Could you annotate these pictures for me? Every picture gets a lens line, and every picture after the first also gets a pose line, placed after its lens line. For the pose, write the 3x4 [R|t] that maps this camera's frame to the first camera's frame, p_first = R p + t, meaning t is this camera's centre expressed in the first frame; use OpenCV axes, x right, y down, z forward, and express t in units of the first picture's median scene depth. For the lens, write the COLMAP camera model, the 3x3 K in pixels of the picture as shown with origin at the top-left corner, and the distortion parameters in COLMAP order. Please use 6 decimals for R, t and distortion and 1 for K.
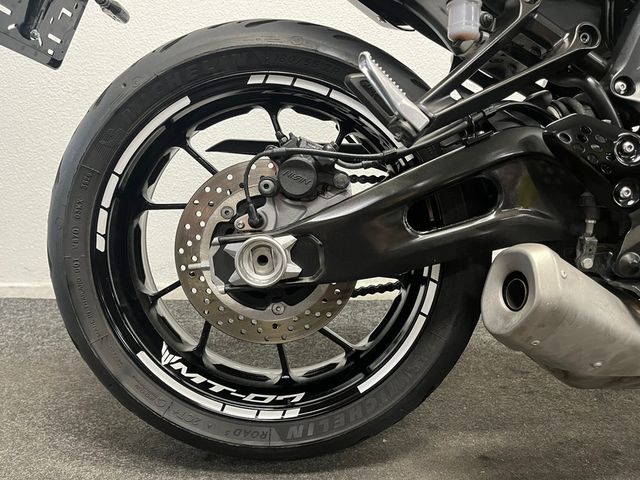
lens RADIAL K [[484.8, 0, 318.9], [0, 484.8, 240.0], [0, 0, 1]] dist [0.033498, -0.027331]
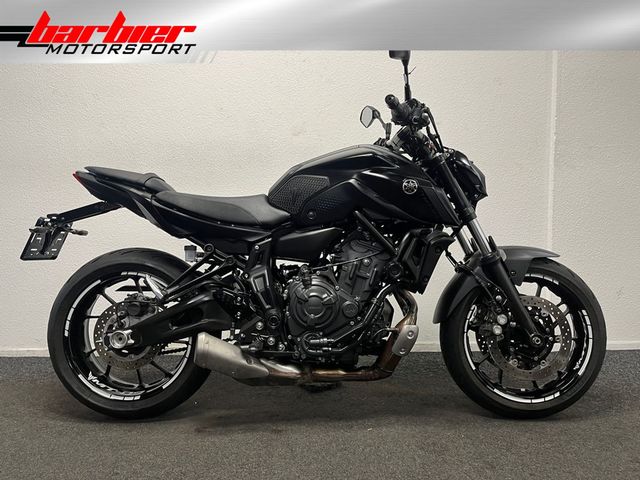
lens RADIAL K [[484.8, 0, 322.1], [0, 484.8, 240.7], [0, 0, 1]] dist [0.033498, -0.027331]
pose [[0.999738, -0.021698, -0.007249, 0.970117], [0.020642, 0.992183, -0.123076, -0.135510], [0.009863, 0.122894, 0.992371, -1.686407]]
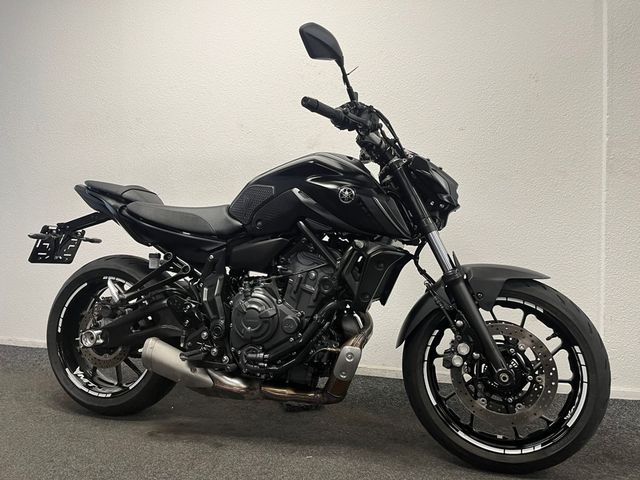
lens RADIAL K [[484.8, 0, 321.7], [0, 484.8, 236.2], [0, 0, 1]] dist [0.033498, -0.027331]
pose [[0.955668, -0.006668, -0.294370, 1.926865], [-0.044738, 0.984848, -0.167550, -0.124528], [0.291027, 0.173291, 0.940890, -1.422769]]
